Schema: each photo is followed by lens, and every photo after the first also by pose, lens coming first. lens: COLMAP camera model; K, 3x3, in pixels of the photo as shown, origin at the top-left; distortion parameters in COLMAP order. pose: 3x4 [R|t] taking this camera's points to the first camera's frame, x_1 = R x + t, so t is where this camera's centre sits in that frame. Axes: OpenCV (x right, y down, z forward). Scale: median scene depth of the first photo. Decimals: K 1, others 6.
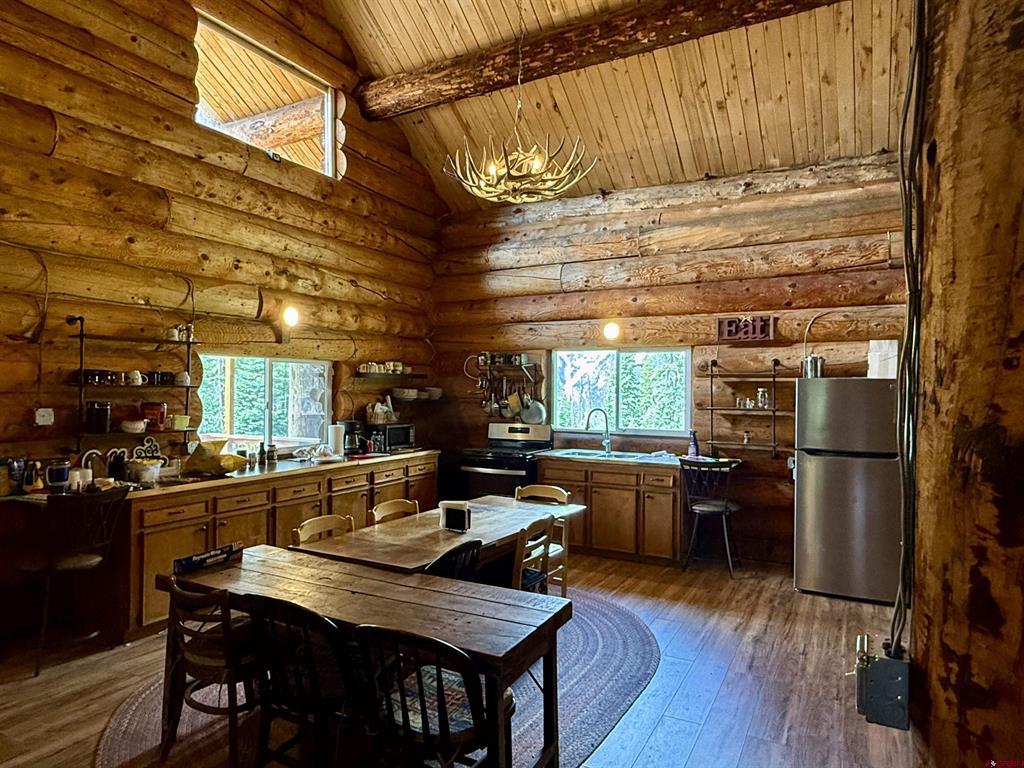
lens RADIAL K [[650.6, 0, 512.0], [0, 650.6, 384.0], [0, 0, 1]] dist [0.003656, 0.002438]
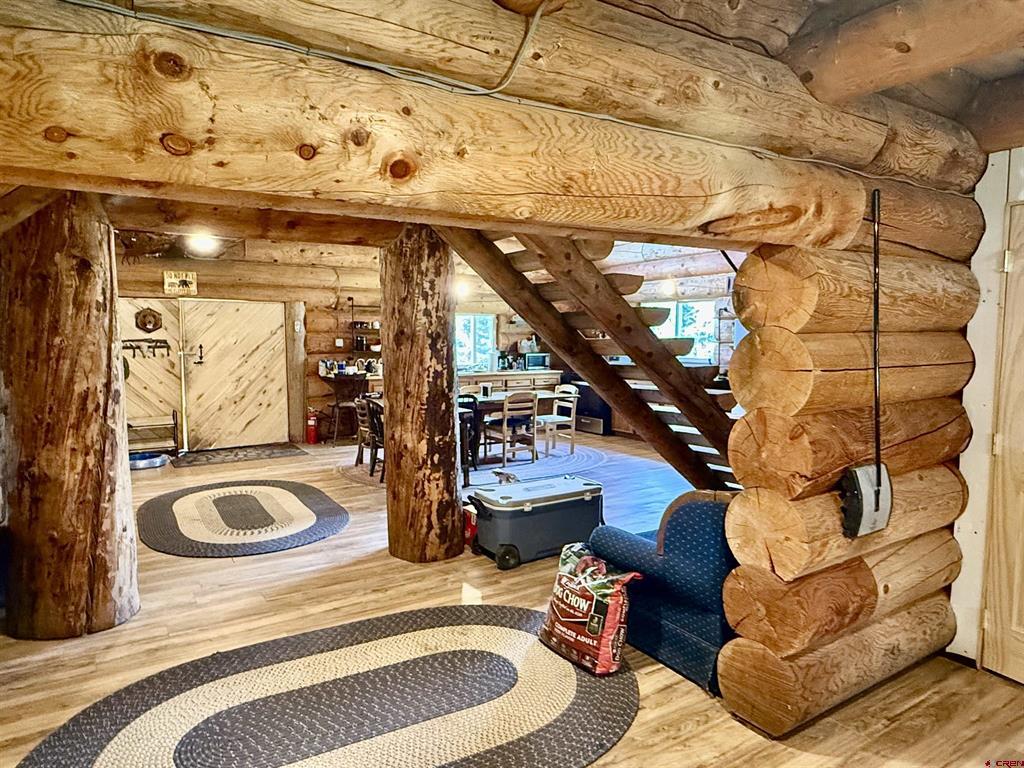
lens RADIAL K [[646.2, 0, 504.5], [0, 646.2, 388.8], [0, 0, 1]] dist [-0.000439, 0.001563]
pose [[0.867985, 0.034294, -0.495406, 0.747233], [0.007820, 0.996545, 0.082687, 0.023945], [0.496530, -0.075645, 0.864717, -0.555321]]
